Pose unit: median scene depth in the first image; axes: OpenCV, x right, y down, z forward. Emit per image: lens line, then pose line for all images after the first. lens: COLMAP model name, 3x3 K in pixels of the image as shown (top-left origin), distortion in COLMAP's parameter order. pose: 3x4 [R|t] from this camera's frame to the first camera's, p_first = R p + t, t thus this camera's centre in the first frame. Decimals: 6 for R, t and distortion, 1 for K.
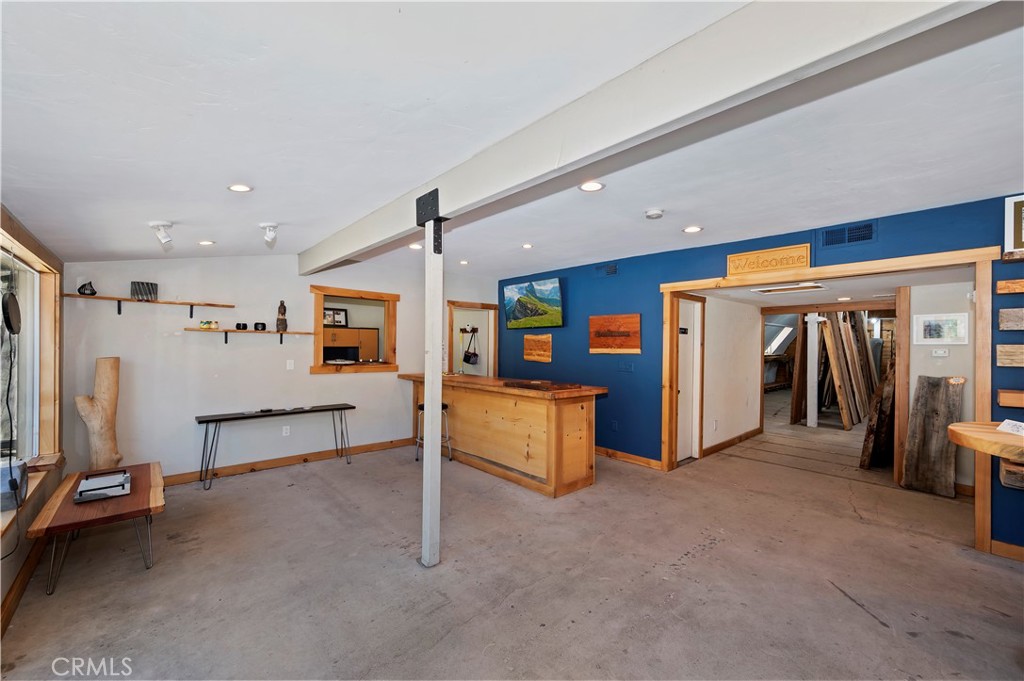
lens RADIAL K [[404.1, 0, 509.3], [0, 404.1, 343.4], [0, 0, 1]] dist [-0.000870, -0.000869]
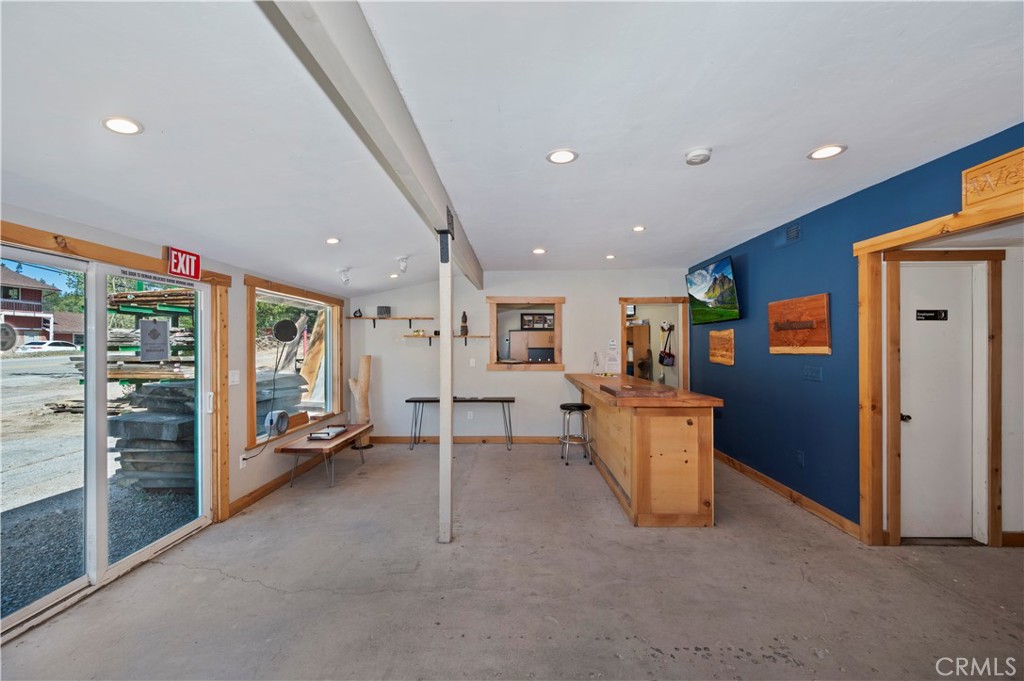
lens RADIAL K [[404.1, 0, 512.6], [0, 404.1, 343.2], [0, 0, 1]] dist [-0.000870, -0.000869]
pose [[0.735191, -0.016431, -0.677661, 0.445731], [0.013444, 0.999863, -0.009658, 0.008485], [0.677727, -0.002010, 0.735311, 0.193405]]
